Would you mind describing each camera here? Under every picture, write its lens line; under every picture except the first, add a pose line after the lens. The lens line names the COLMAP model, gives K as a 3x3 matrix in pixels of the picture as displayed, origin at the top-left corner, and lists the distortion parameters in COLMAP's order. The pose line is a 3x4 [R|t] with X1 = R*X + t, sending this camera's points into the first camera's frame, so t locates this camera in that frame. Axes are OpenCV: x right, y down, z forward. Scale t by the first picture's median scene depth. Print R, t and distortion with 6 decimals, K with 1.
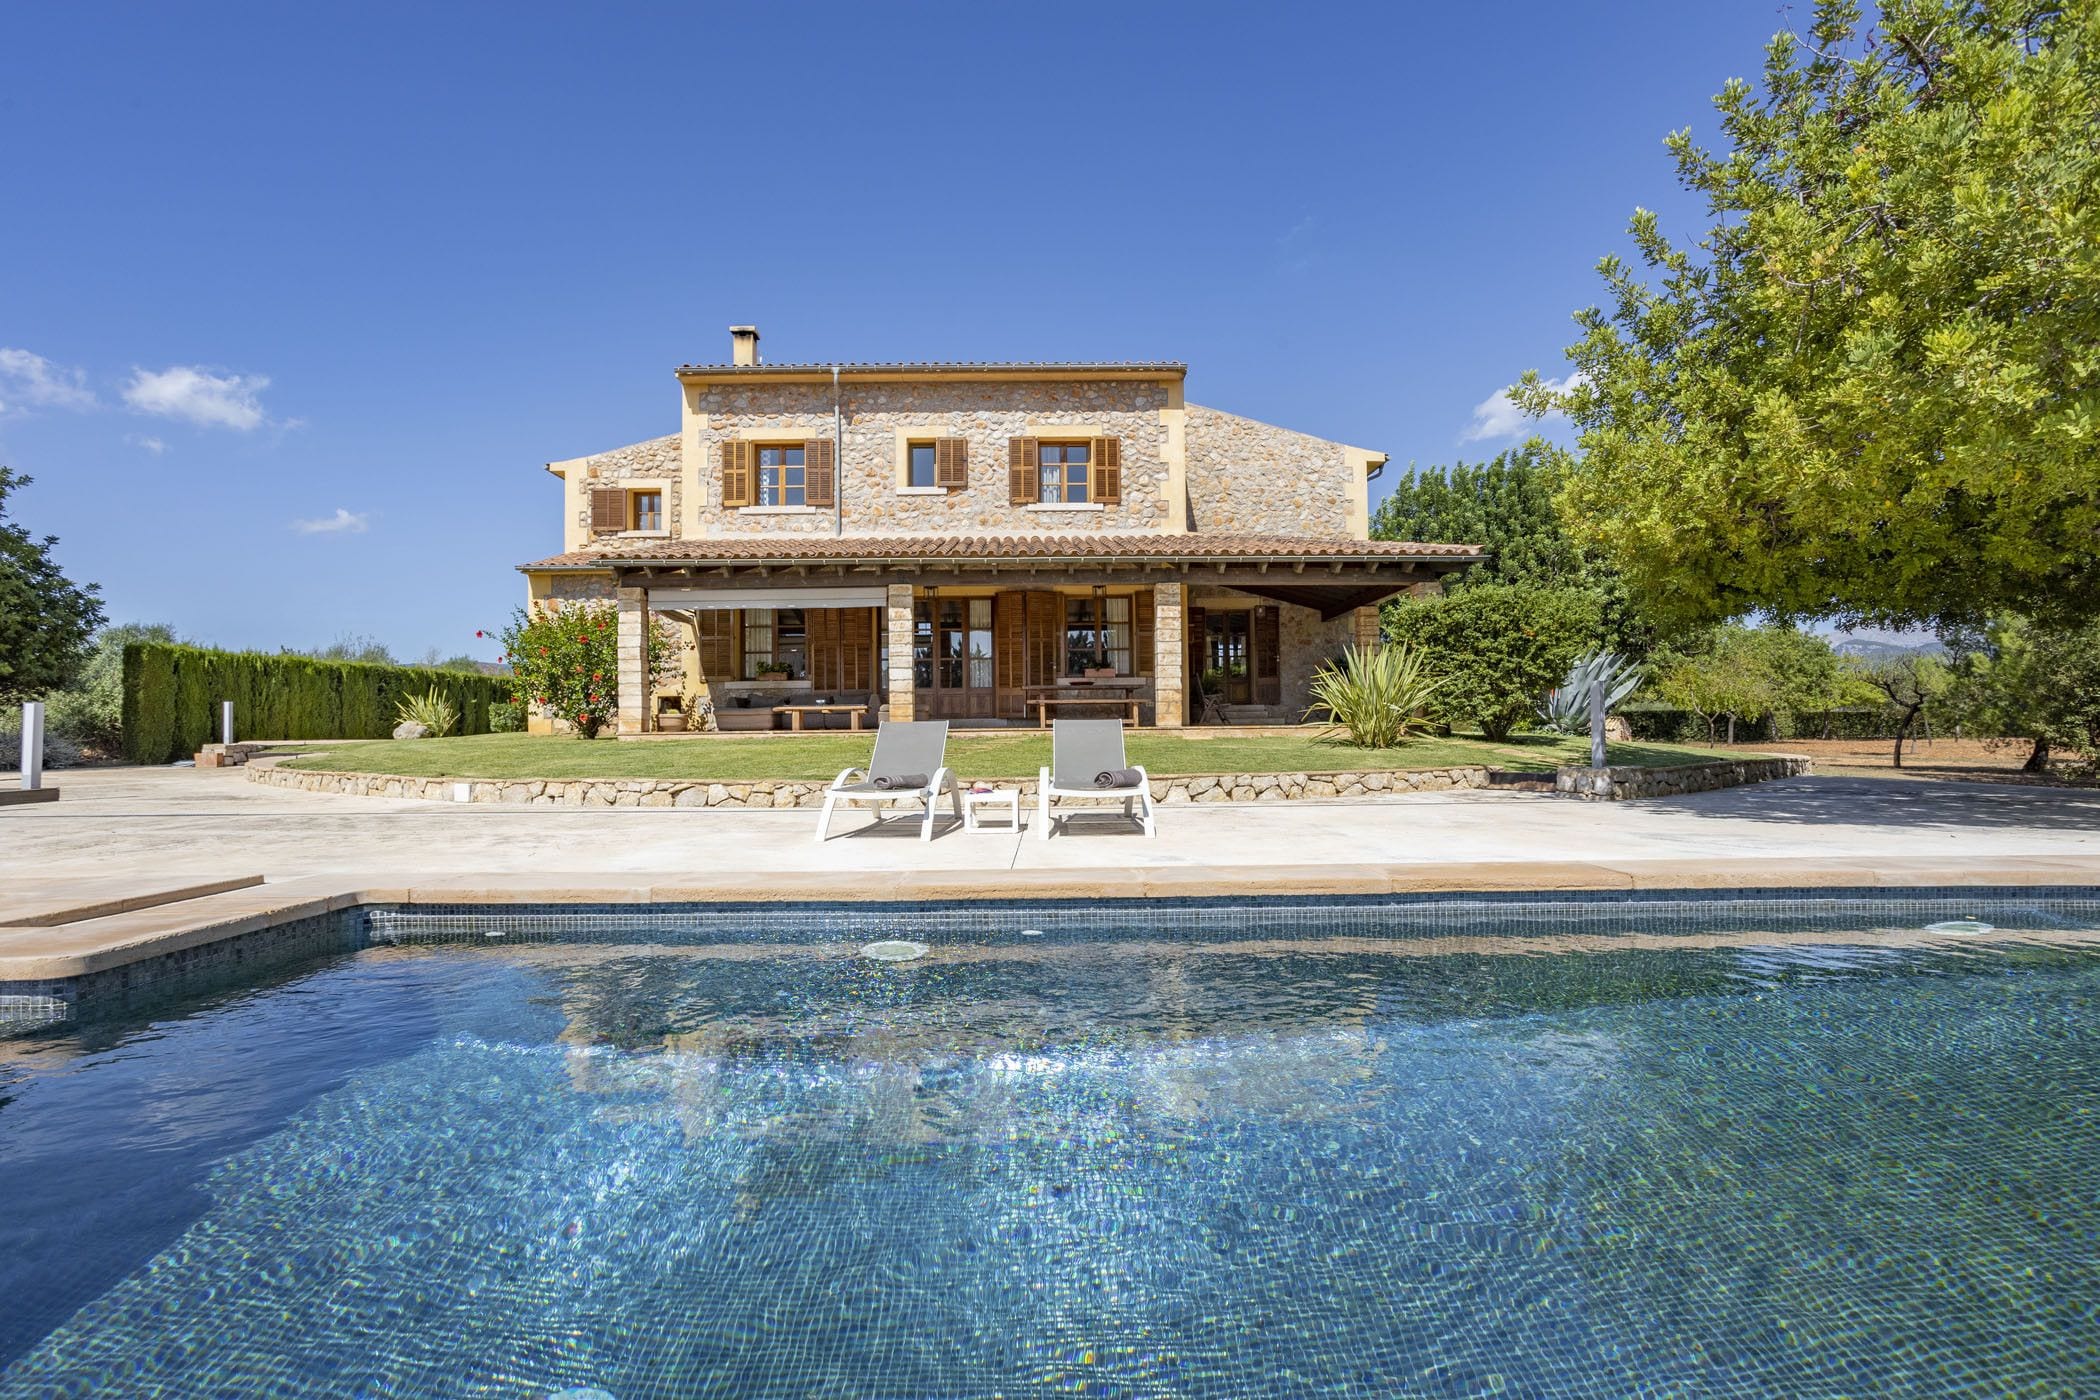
lens RADIAL K [[1009.6, 0, 1047.9], [0, 1009.6, 710.3], [0, 0, 1]] dist [-0.058284, 0.034646]
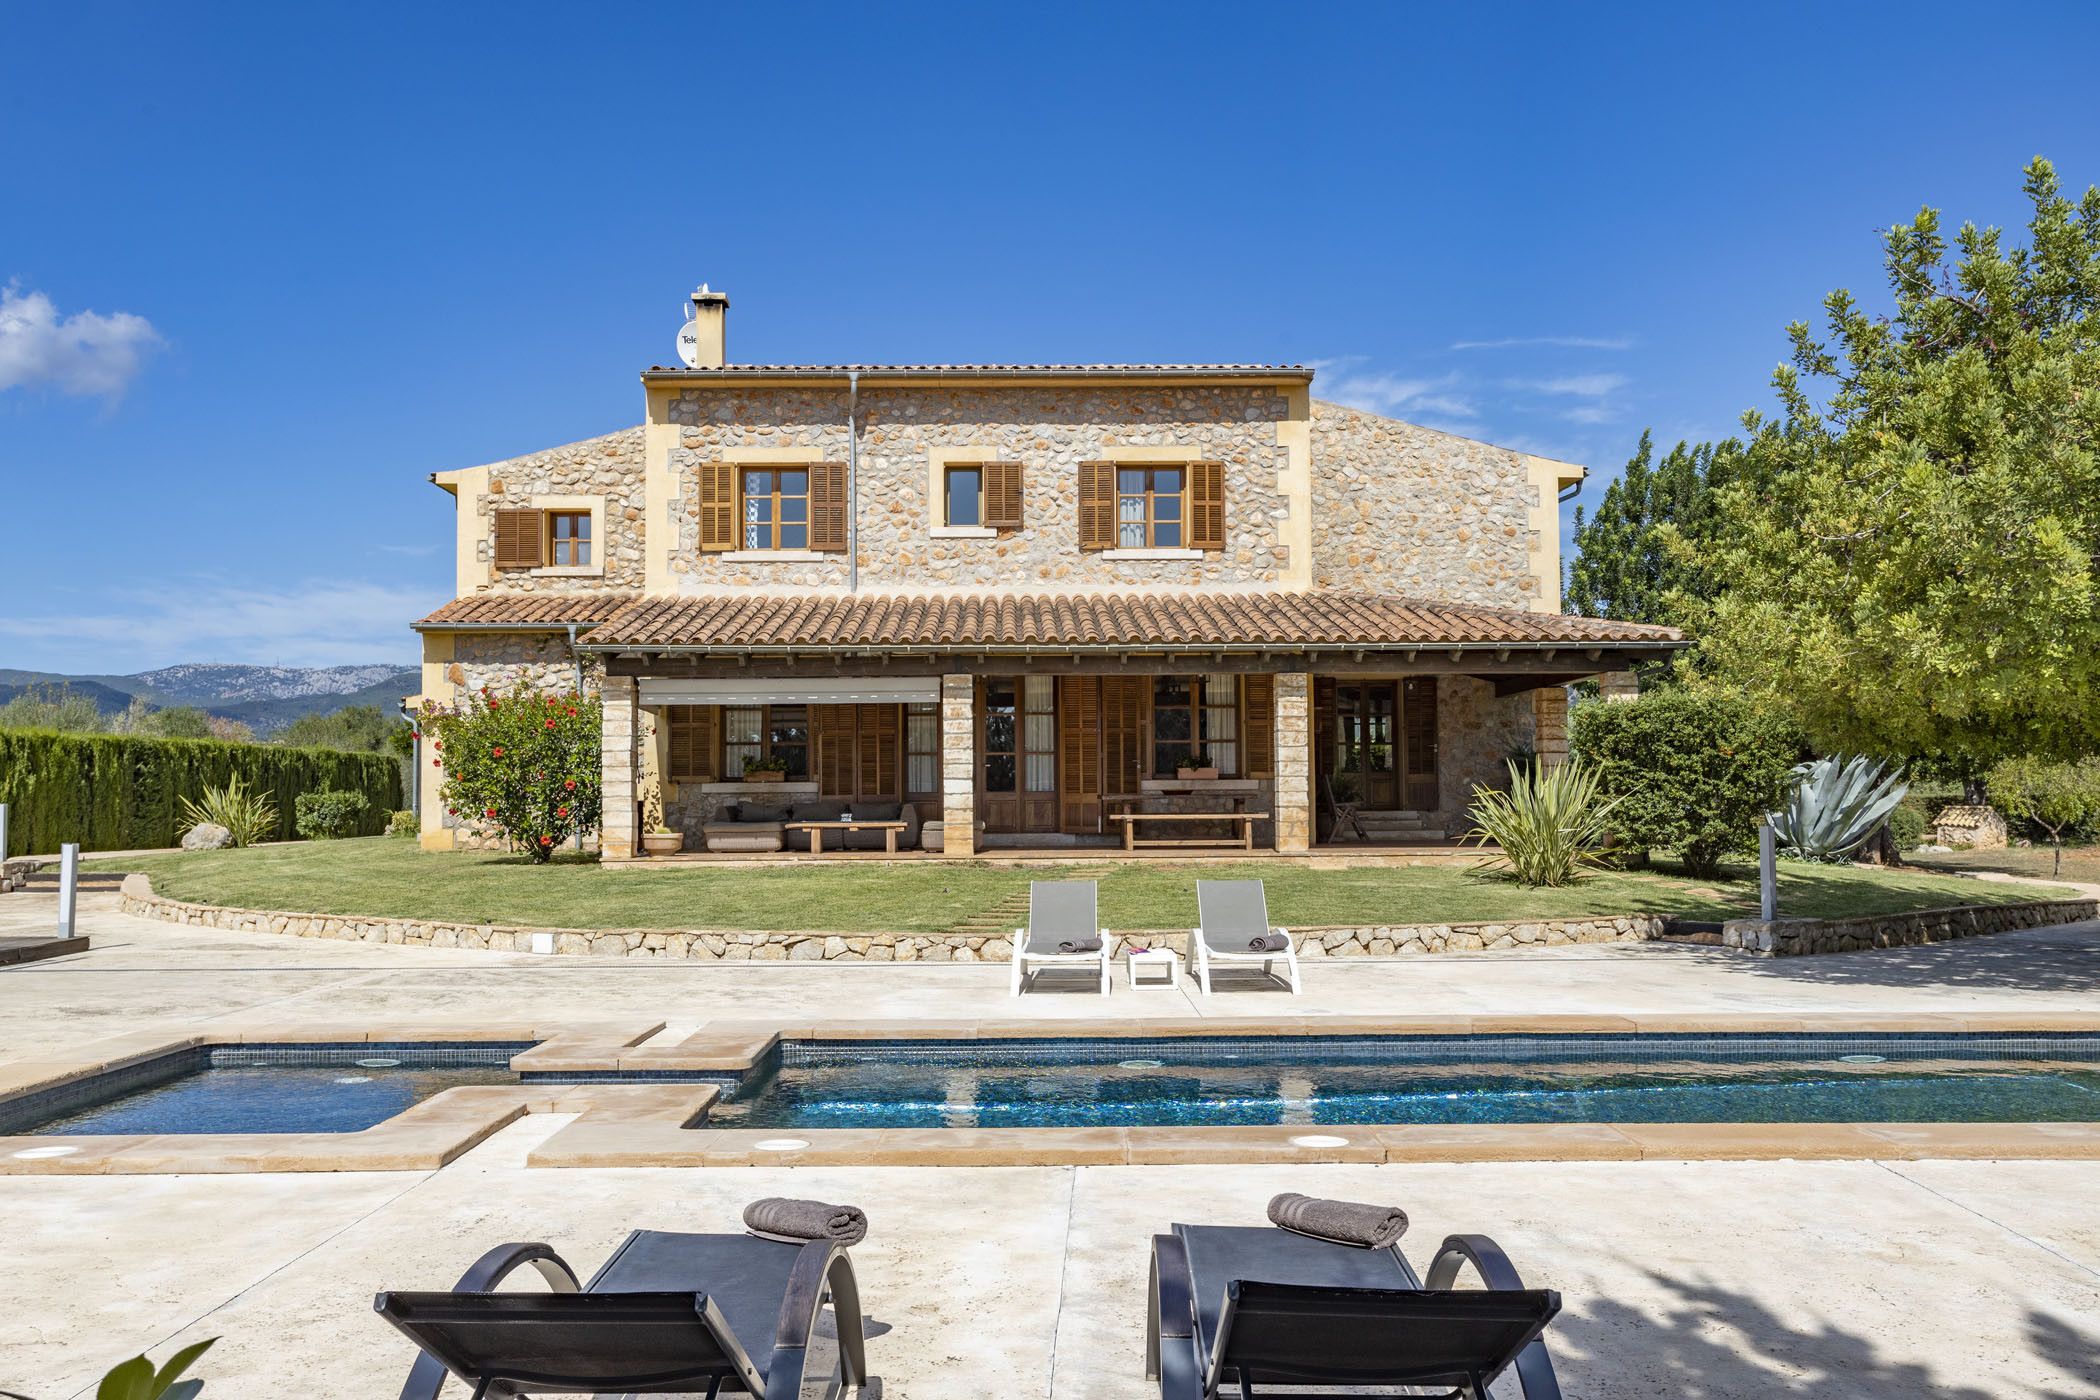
lens RADIAL K [[1783.3, 0, 1050.3], [0, 1783.3, 709.0], [0, 0, 1]] dist [-0.012199, -0.004029]
pose [[0.999992, 0.003876, -0.001054, -0.058105], [-0.003906, 0.999533, -0.030309, -0.044472], [0.000936, 0.030313, 0.999540, -0.340462]]
